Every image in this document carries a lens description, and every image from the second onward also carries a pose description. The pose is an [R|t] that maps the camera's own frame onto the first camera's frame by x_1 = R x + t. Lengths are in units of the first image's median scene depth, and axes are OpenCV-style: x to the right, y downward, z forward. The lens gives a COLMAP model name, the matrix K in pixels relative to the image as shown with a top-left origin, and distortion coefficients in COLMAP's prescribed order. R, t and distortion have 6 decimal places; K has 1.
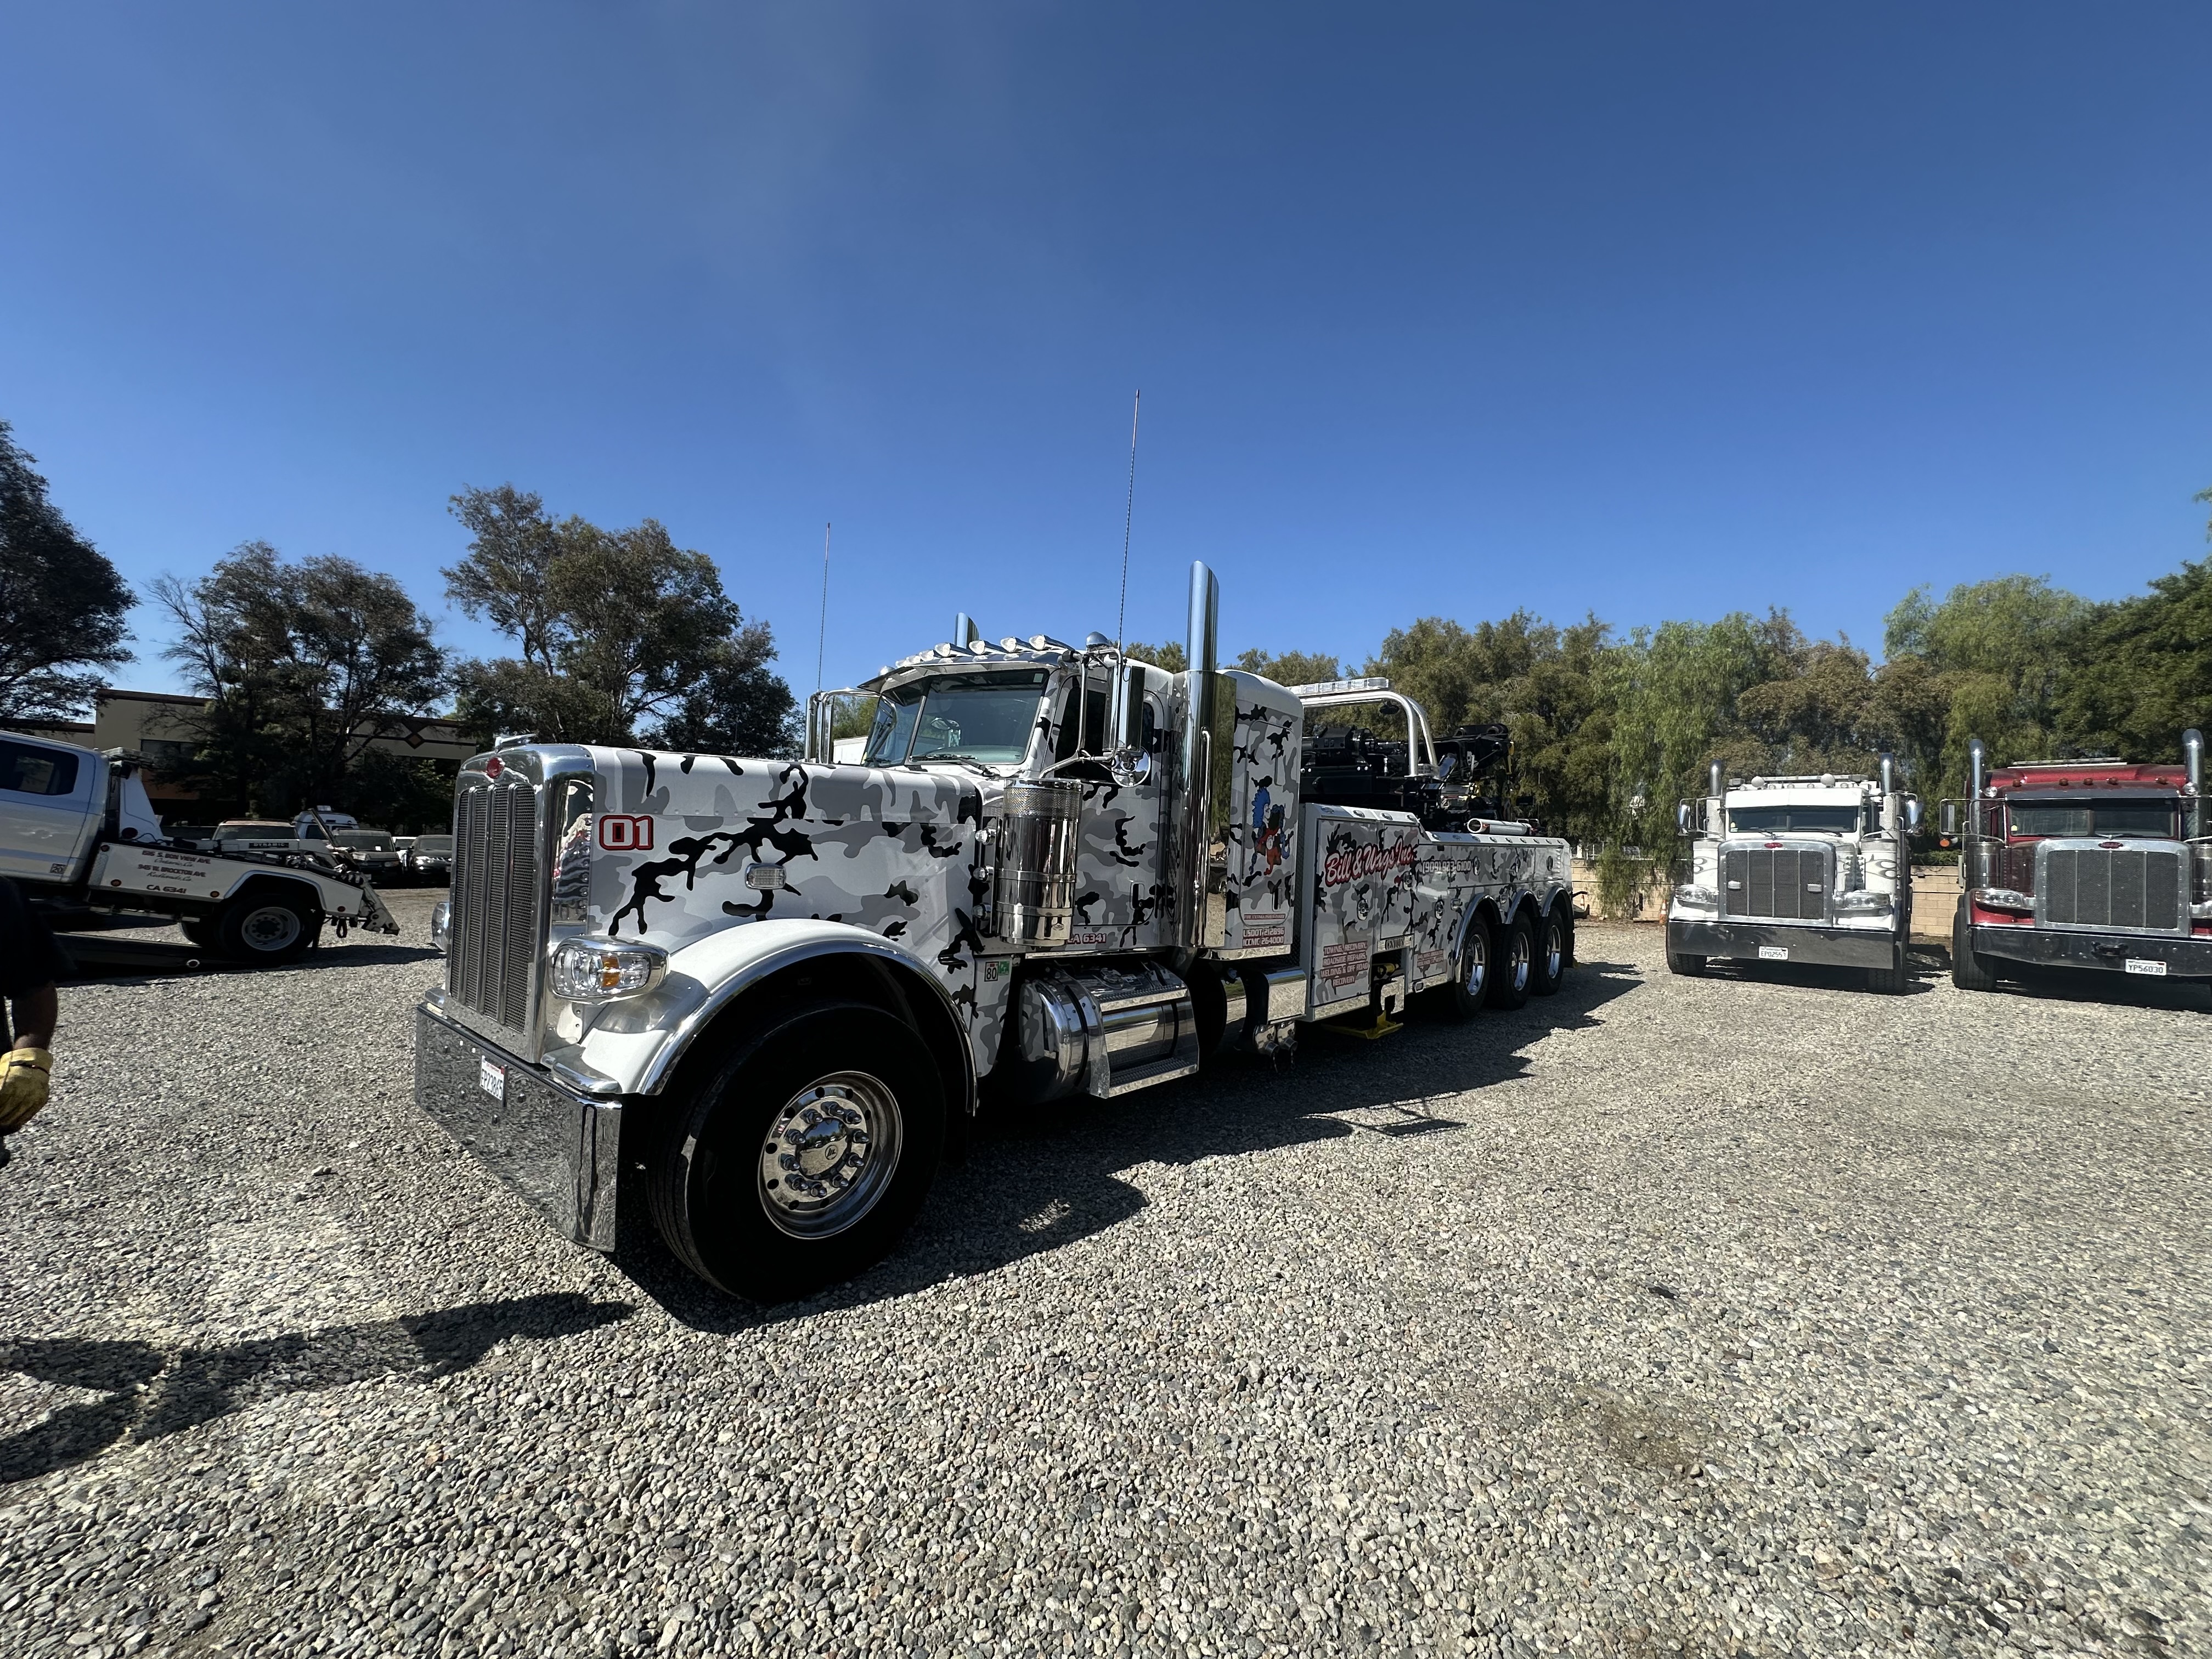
lens RADIAL K [[877.6, 0, 1114.7], [0, 877.6, 845.3], [0, 0, 1]] dist [-0.003096, 0.000608]
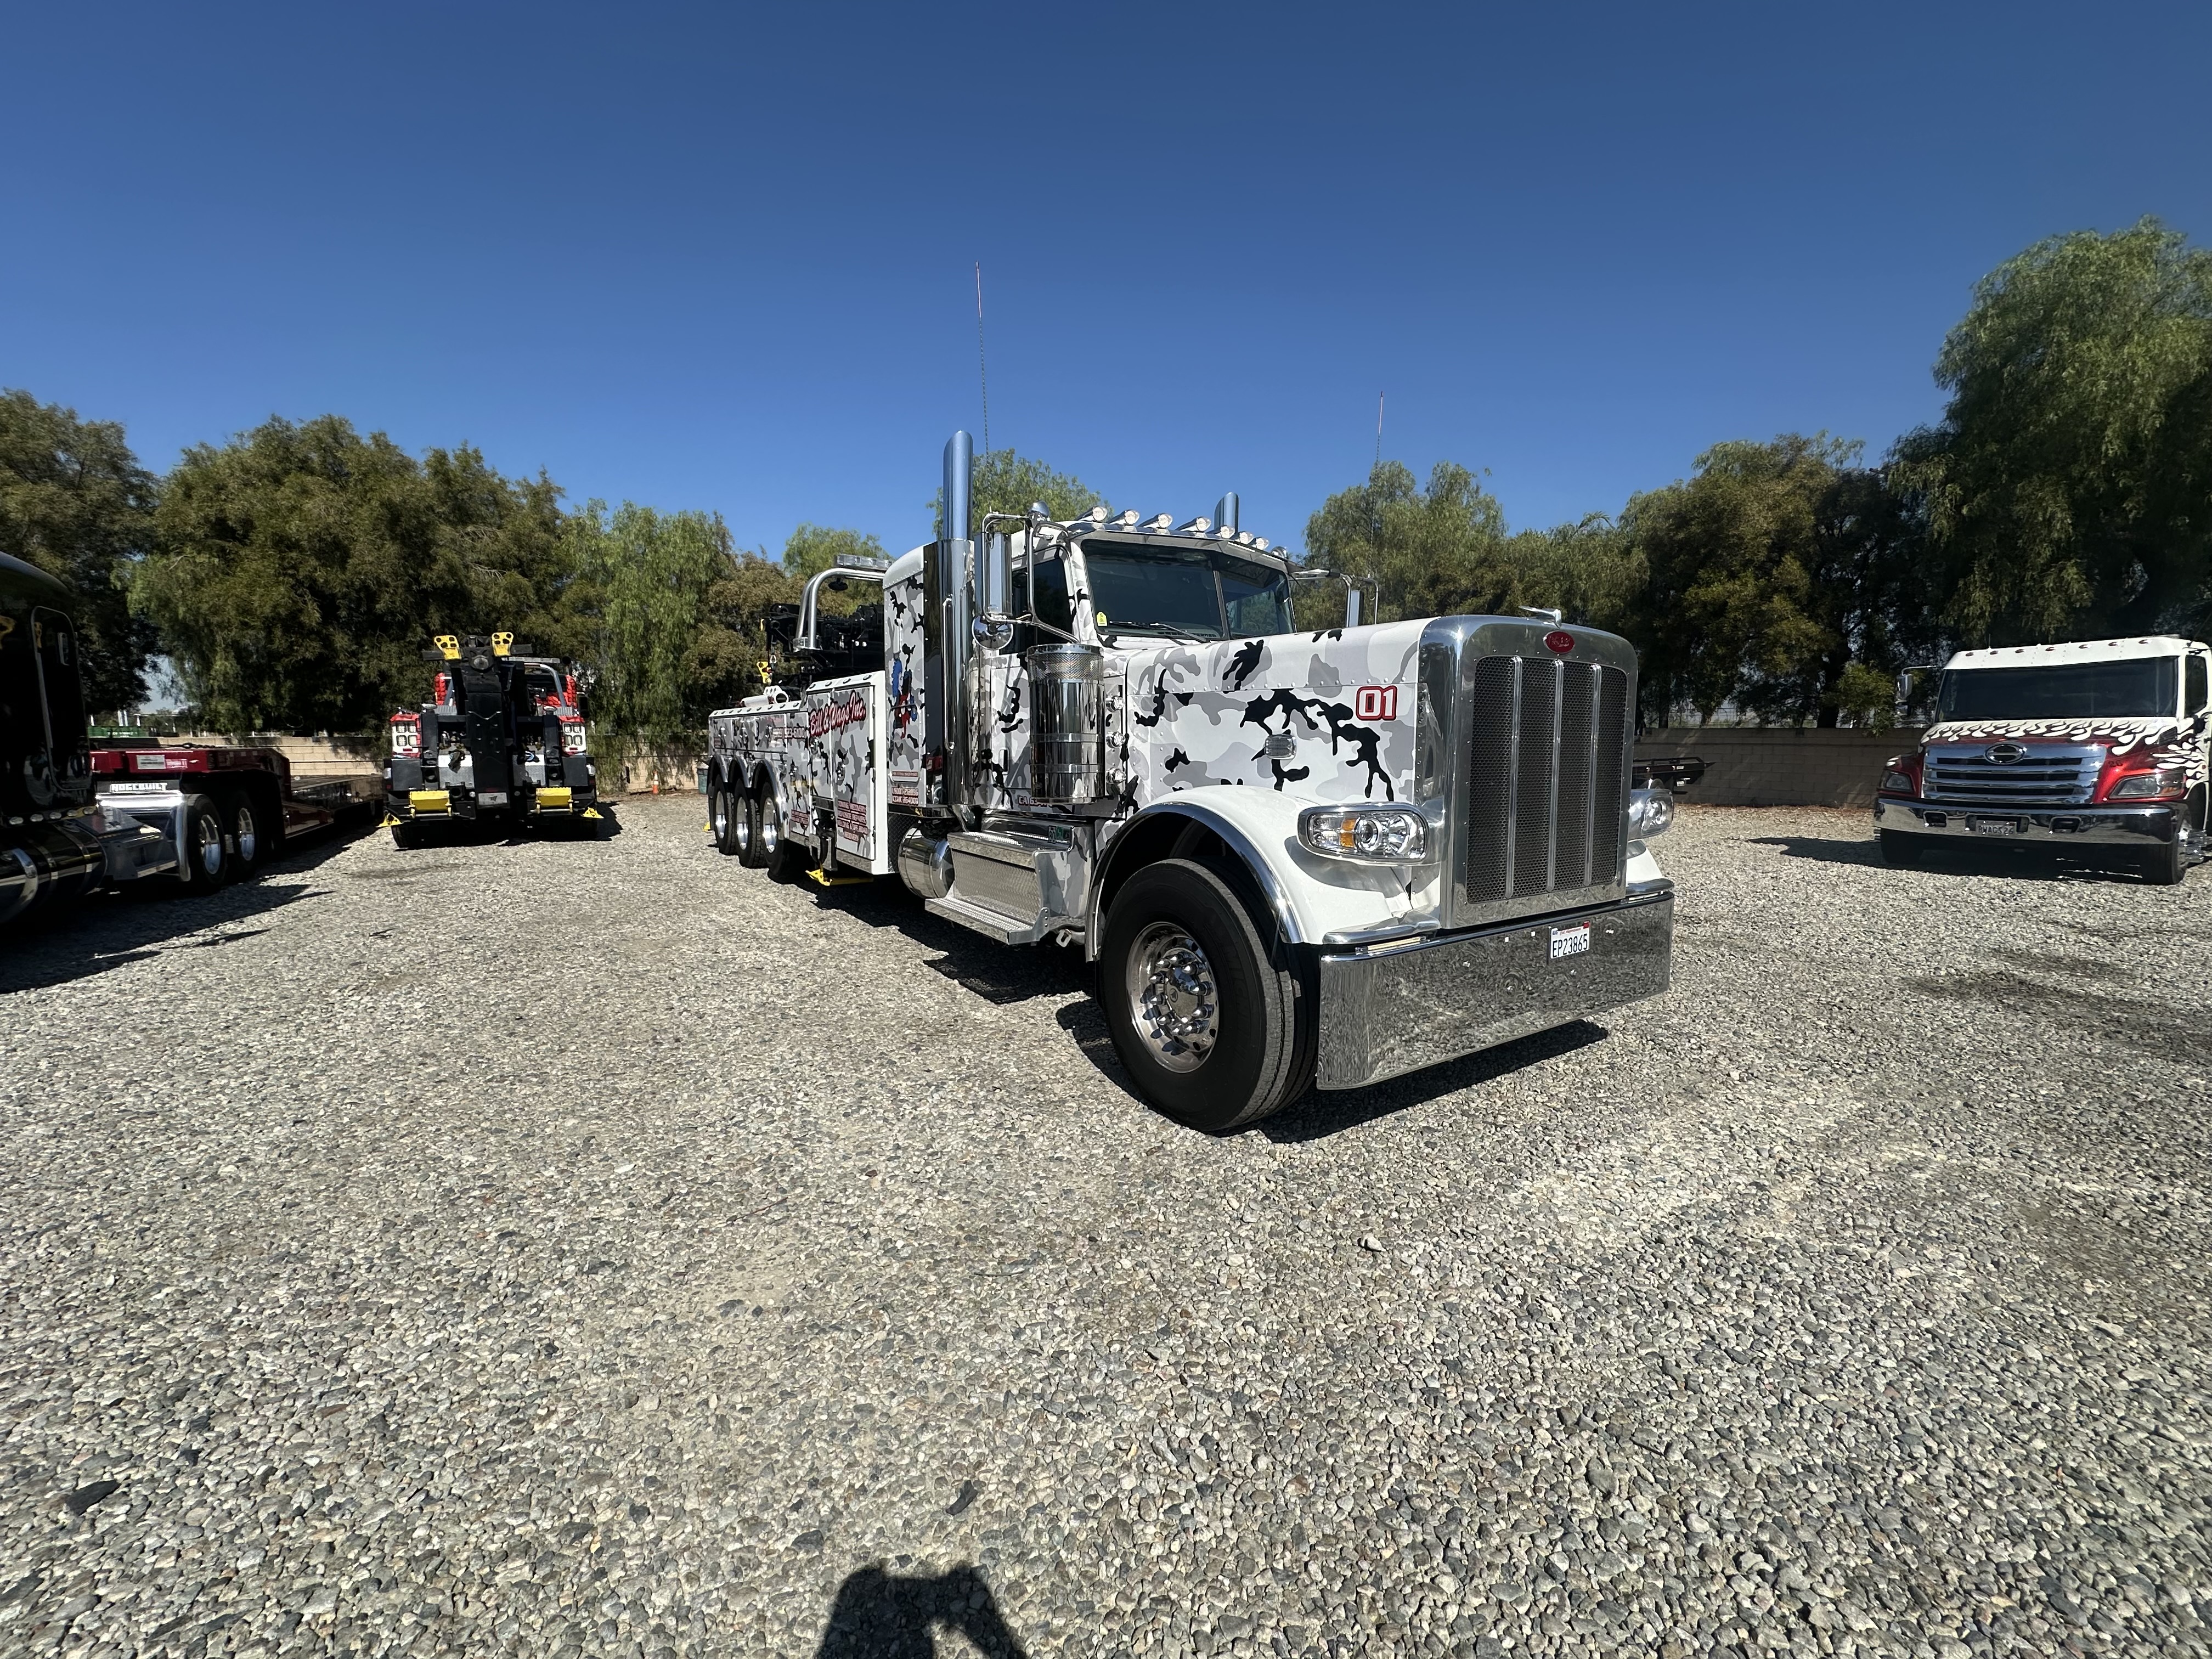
lens RADIAL K [[877.6, 0, 1115.4], [0, 877.6, 824.4], [0, 0, 1]] dist [-0.003096, 0.000608]
pose [[0.276648, -0.117846, 0.953718, -1.039396], [0.005563, 0.992632, 0.121041, 0.000039], [-0.960955, -0.028180, 0.275265, 0.668353]]
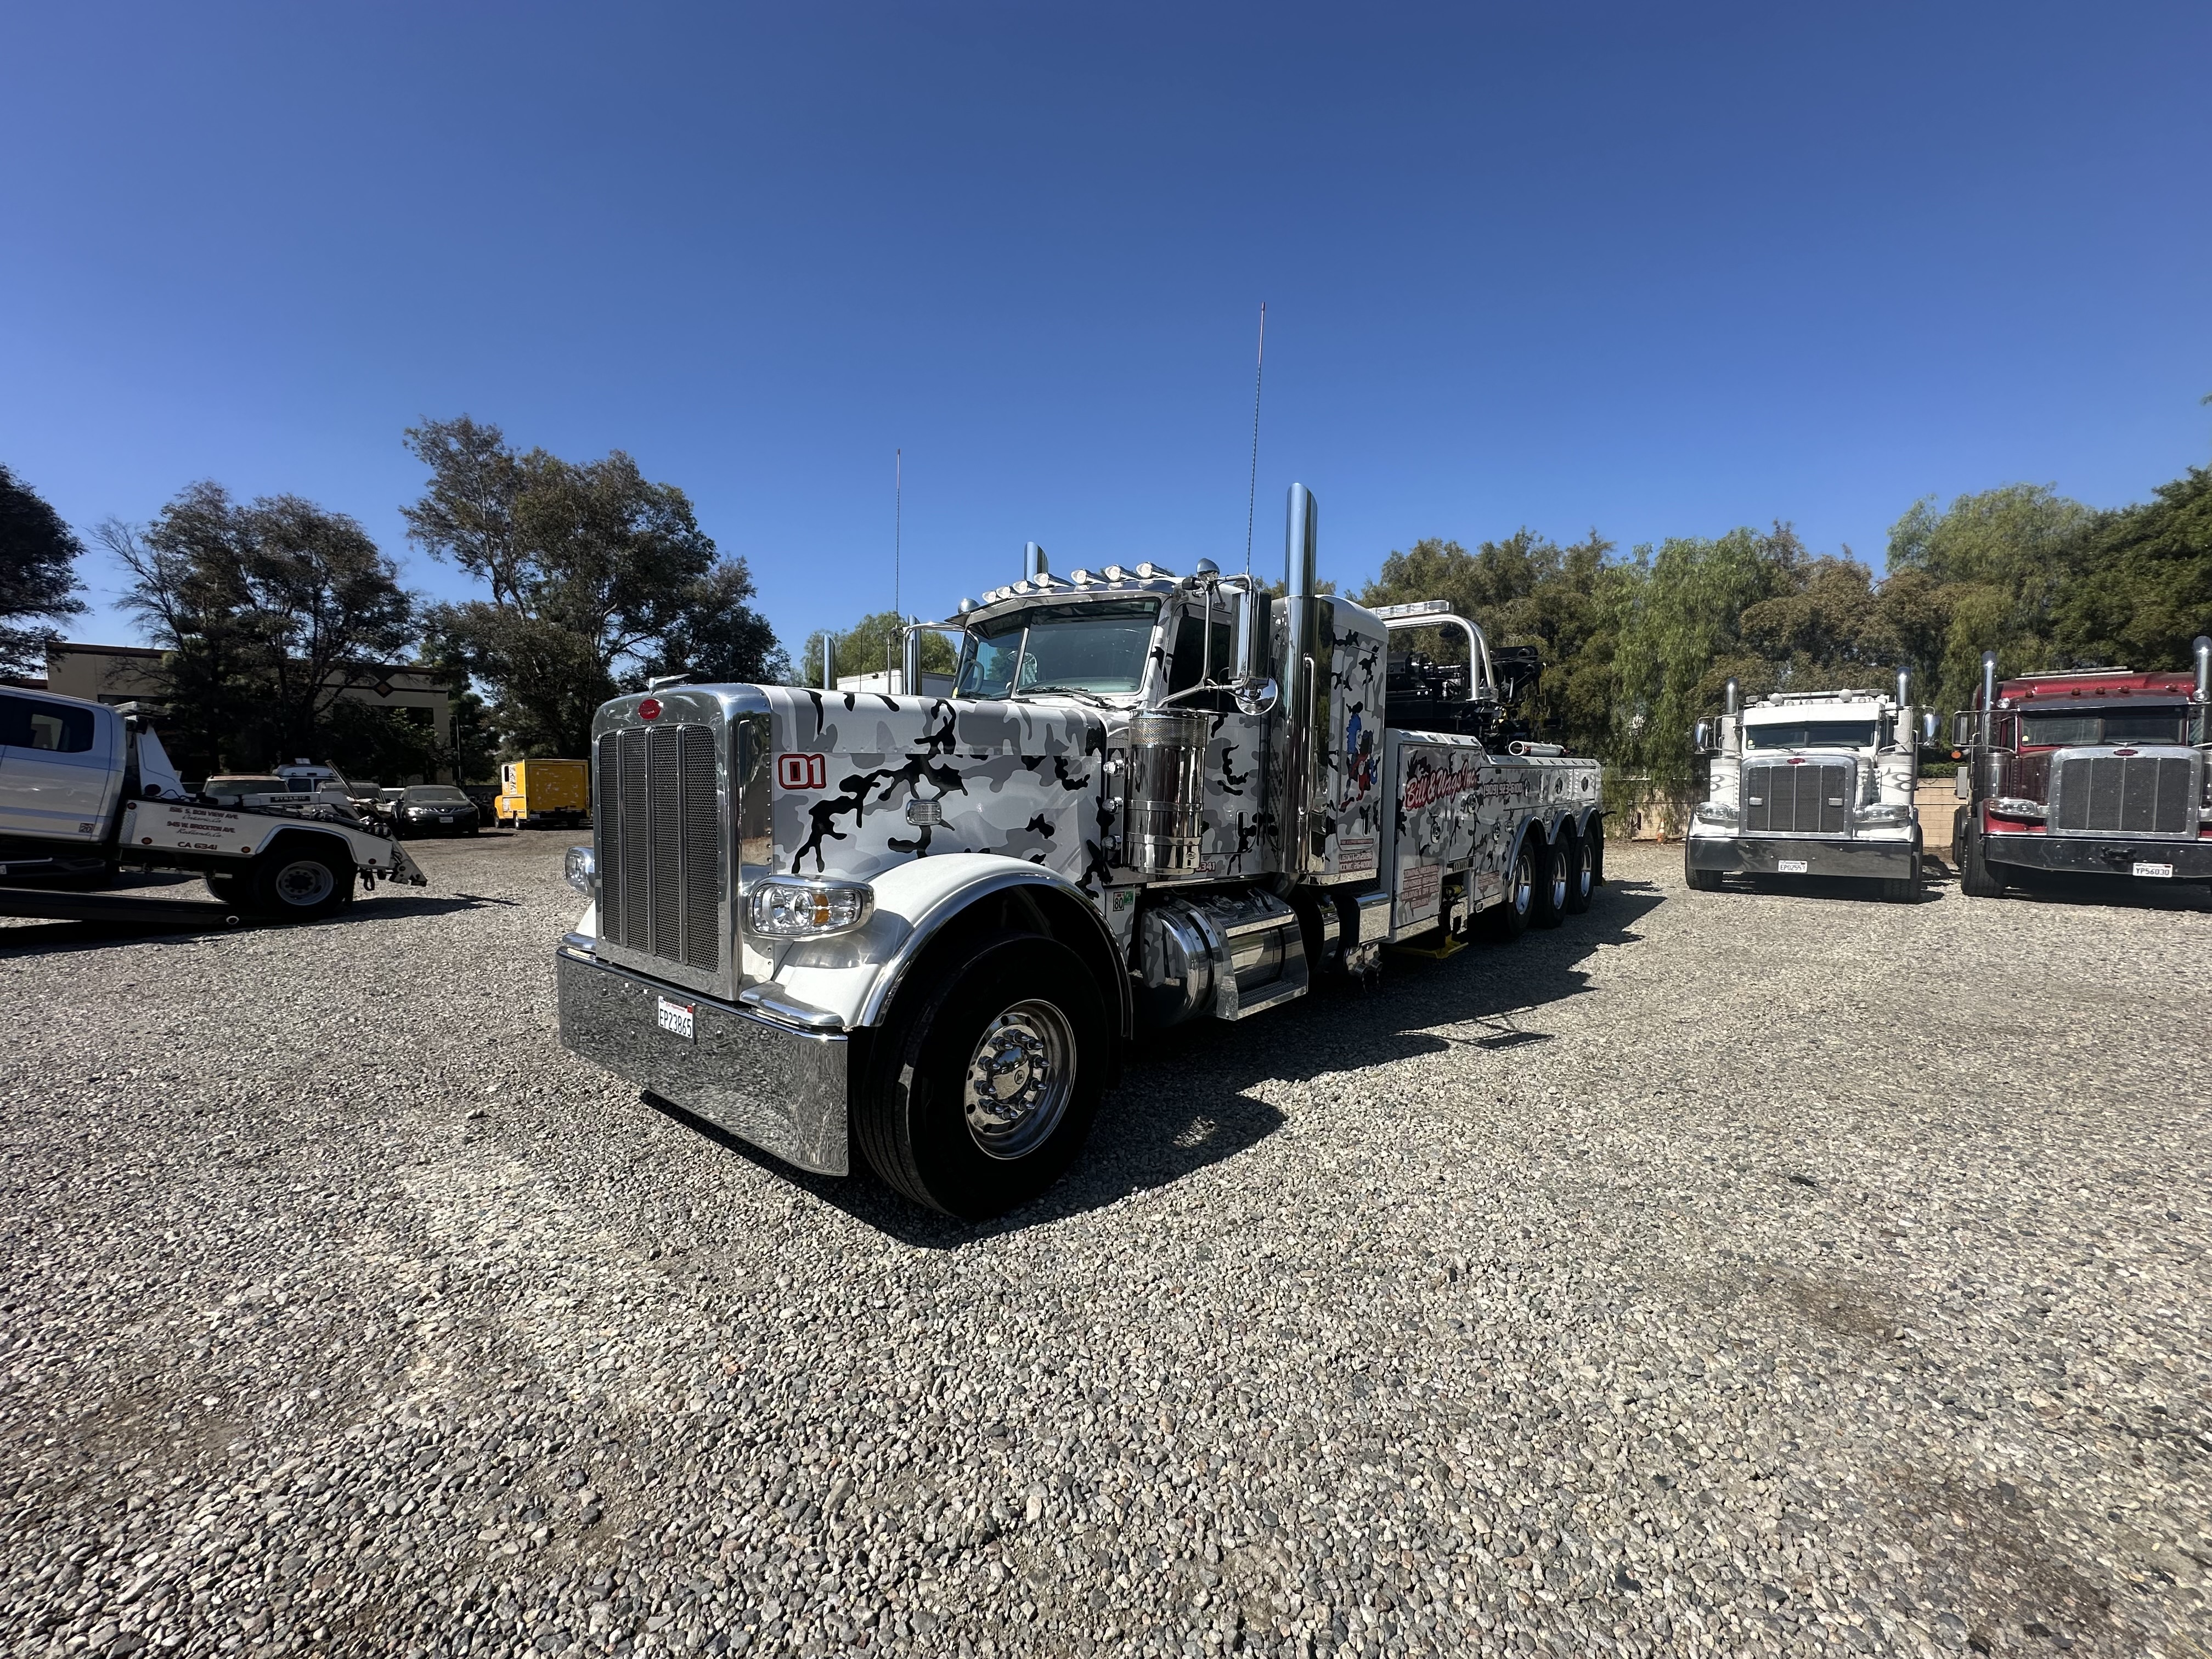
lens RADIAL K [[877.6, 0, 1109.4], [0, 877.6, 845.4], [0, 0, 1]] dist [-0.003096, 0.000608]
pose [[0.999437, -0.026719, 0.020311, -0.150301], [0.025116, 0.996830, 0.075492, 0.001931], [-0.022263, -0.074940, 0.996940, -0.007015]]
